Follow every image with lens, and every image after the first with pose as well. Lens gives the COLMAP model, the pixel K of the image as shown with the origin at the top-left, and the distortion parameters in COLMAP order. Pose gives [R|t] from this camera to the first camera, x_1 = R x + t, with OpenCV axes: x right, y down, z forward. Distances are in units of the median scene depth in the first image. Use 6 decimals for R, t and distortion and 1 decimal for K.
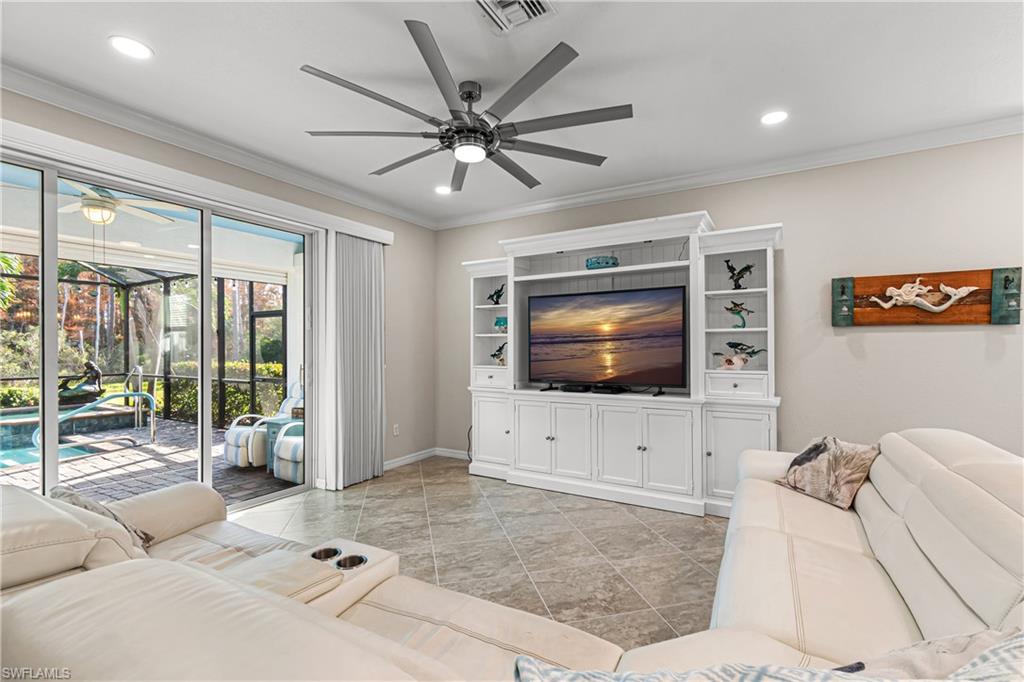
lens RADIAL K [[456.3, 0, 520.8], [0, 456.3, 348.2], [0, 0, 1]] dist [0.000047, -0.000405]
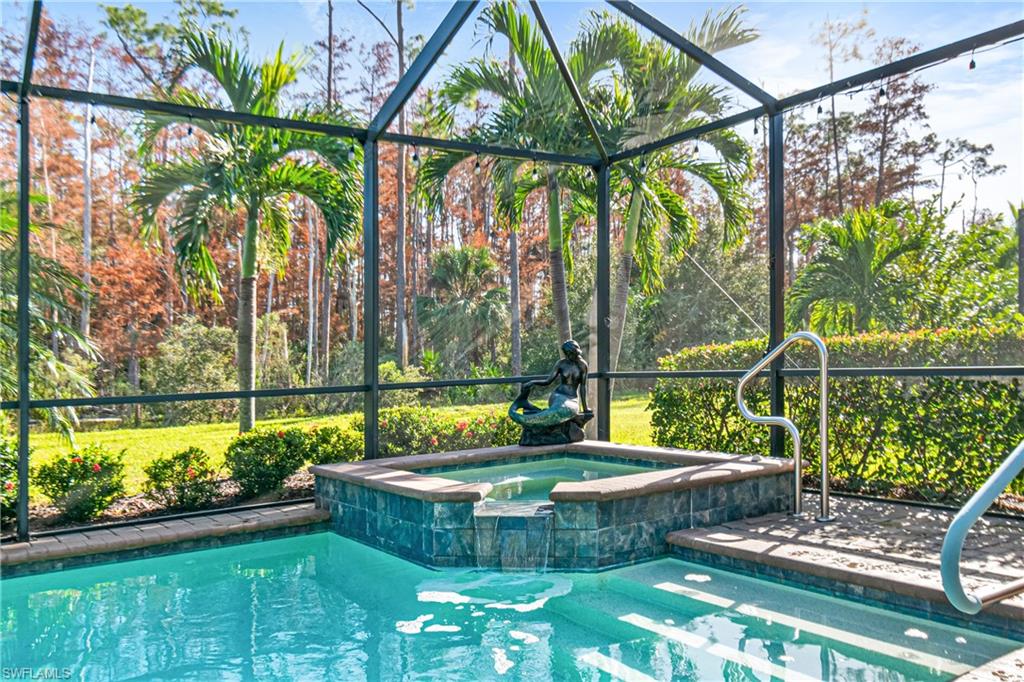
lens RADIAL K [[863.0, 0, 512.0], [0, 863.0, 341.0], [0, 0, 1]] dist [0.010362, 0.006583]
pose [[0.901130, -0.039390, -0.431756, -1.538543], [0.035064, 0.999223, -0.017979, 0.095948], [0.432129, 0.001062, 0.901811, 0.641964]]
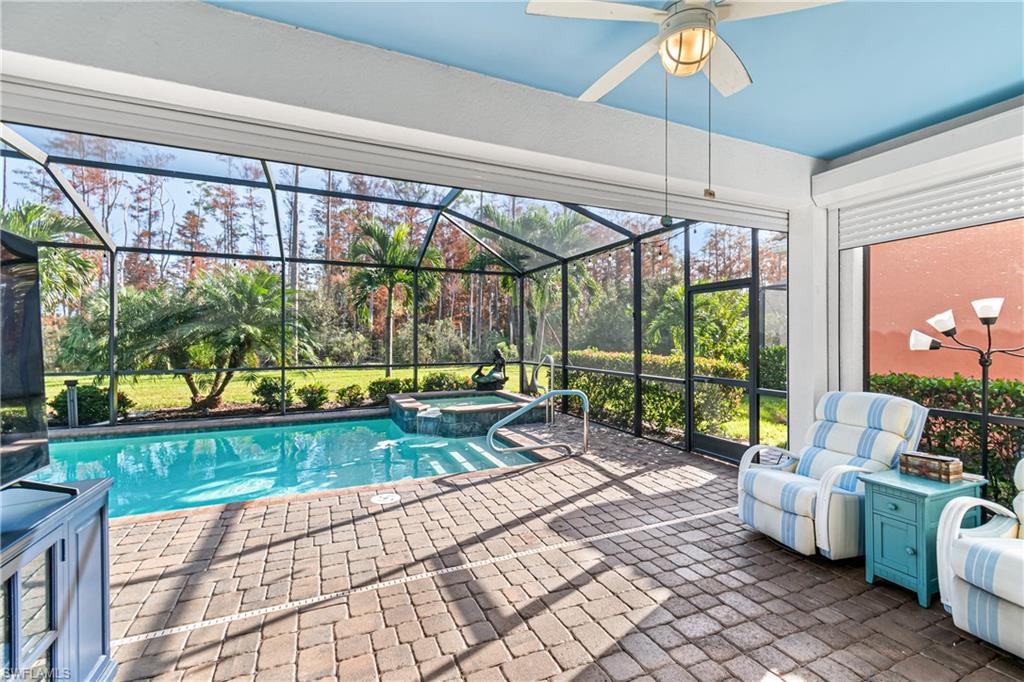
lens RADIAL K [[451.3, 0, 522.6], [0, 451.3, 333.3], [0, 0, 1]] dist [0.001538, -0.000013]
pose [[0.818236, -0.006052, -0.574850, -0.745338], [0.002193, 0.999970, -0.007407, 0.002561], [0.574878, 0.004800, 0.818225, 0.478924]]
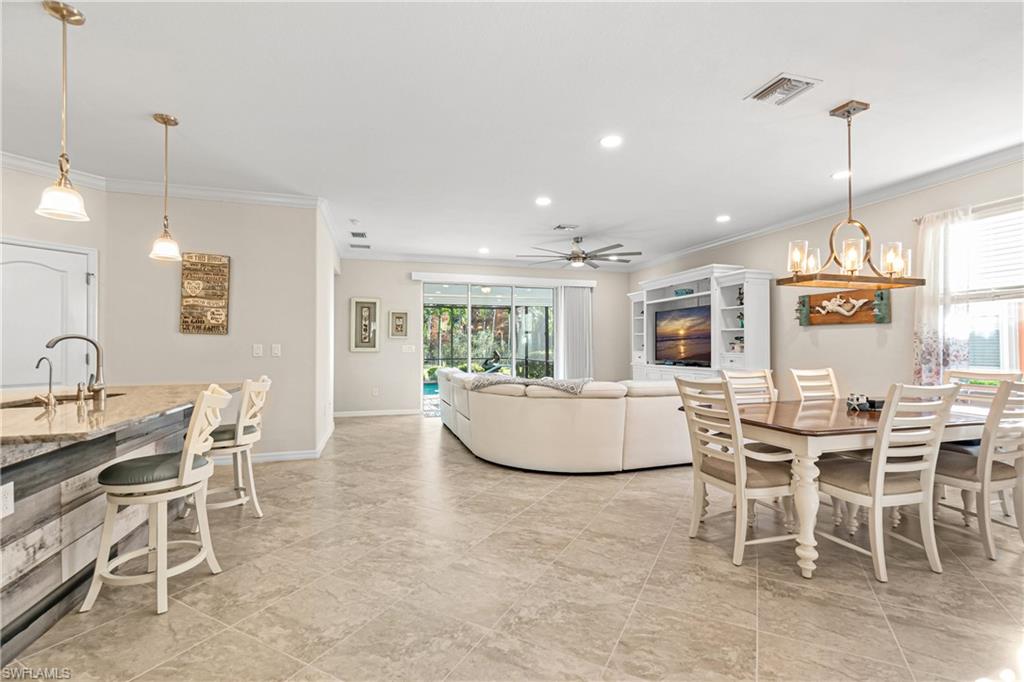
lens RADIAL K [[456.3, 0, 520.8], [0, 456.3, 348.2], [0, 0, 1]] dist [0.000047, -0.000405]
pose [[0.738487, 0.005662, -0.674244, 0.951114], [-0.001097, 0.999974, 0.007196, 0.017341], [0.674267, -0.004574, 0.738473, -0.756881]]
